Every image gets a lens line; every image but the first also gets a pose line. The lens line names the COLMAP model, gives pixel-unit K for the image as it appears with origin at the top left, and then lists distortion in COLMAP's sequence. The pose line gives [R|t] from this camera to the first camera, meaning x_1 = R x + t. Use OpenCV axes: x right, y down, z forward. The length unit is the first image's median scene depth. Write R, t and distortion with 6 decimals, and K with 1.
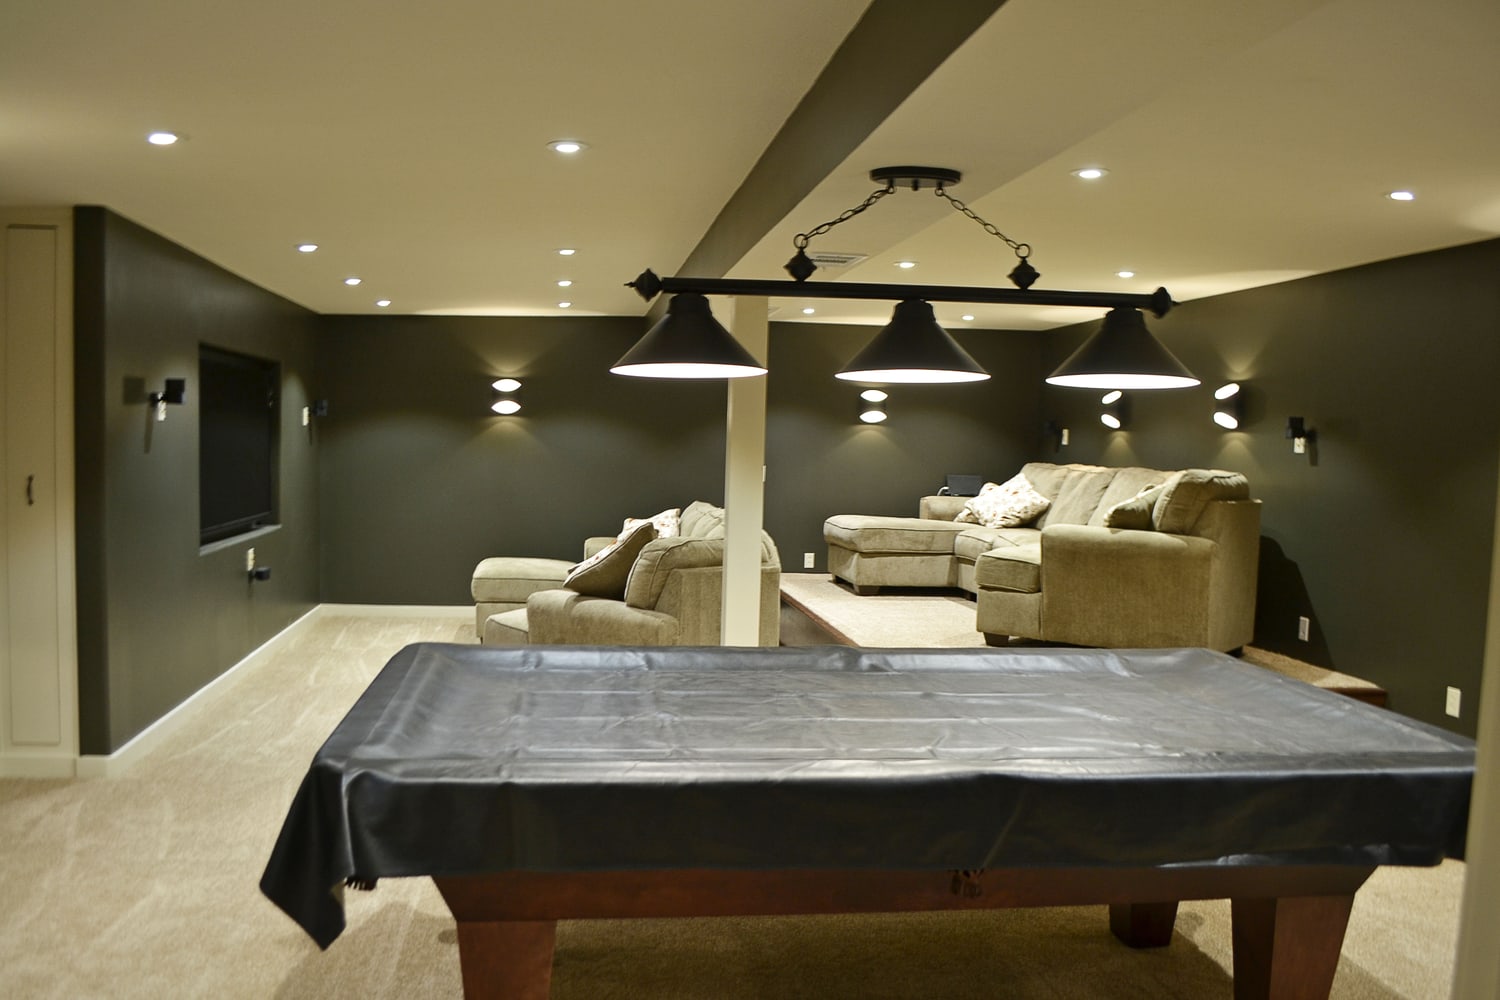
lens RADIAL K [[1209.5, 0, 750.0], [0, 1209.5, 500.0], [0, 0, 1]] dist [-0.089321, 0.002621]
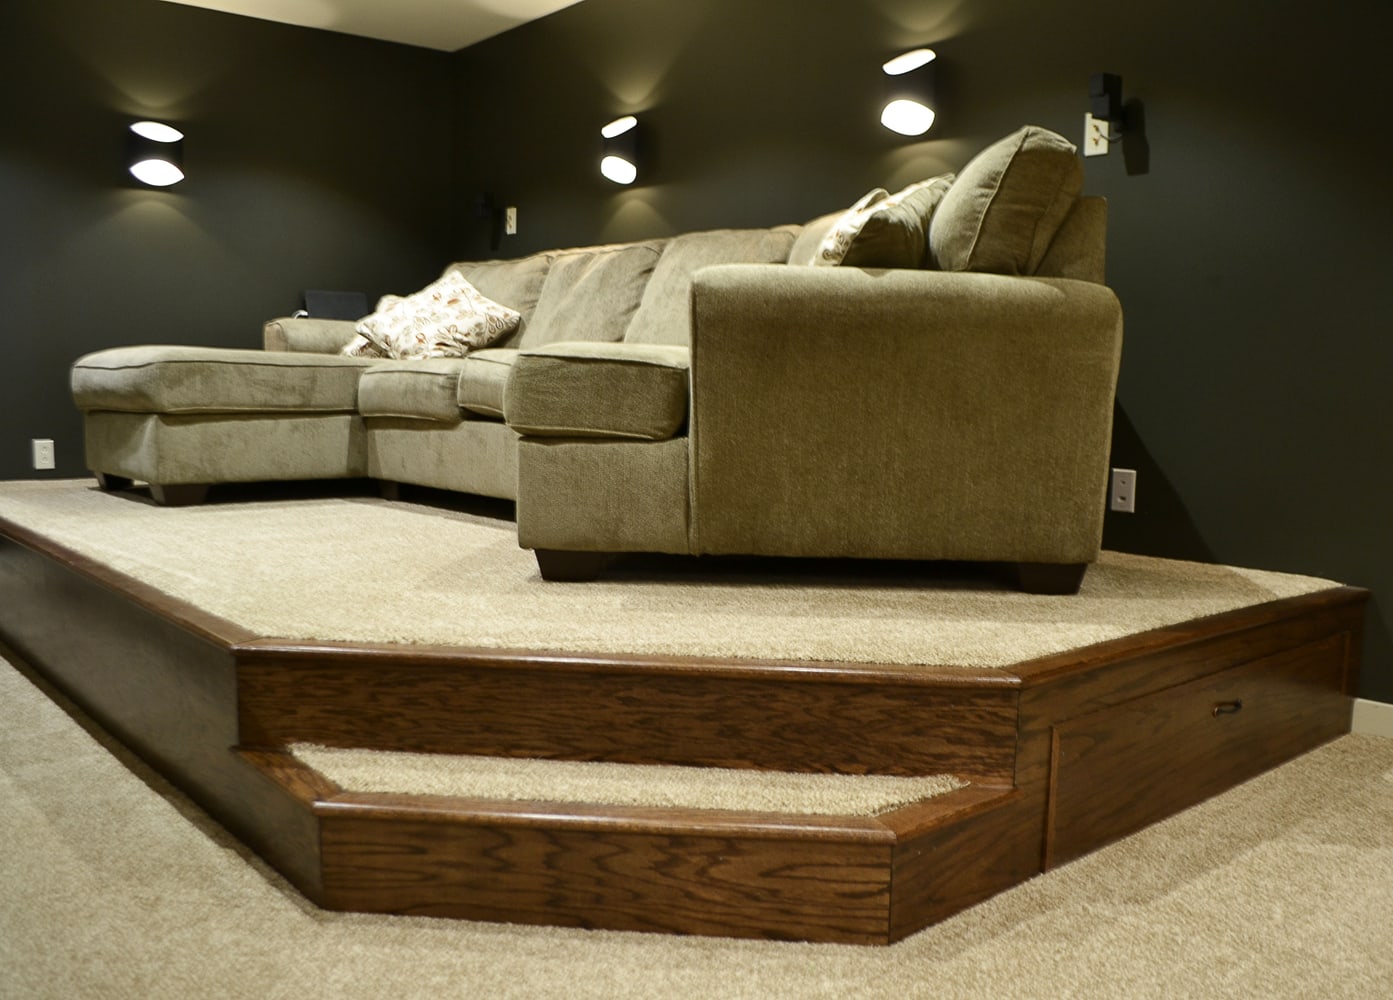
lens RADIAL K [[1170.1, 0, 698.8], [0, 1170.1, 540.2], [0, 0, 1]] dist [-0.067067, -0.003500]
pose [[0.842643, -0.084789, 0.531756, 0.025307], [0.037228, 0.994335, 0.099555, 0.055530], [-0.537185, -0.064093, 0.841026, 0.508770]]
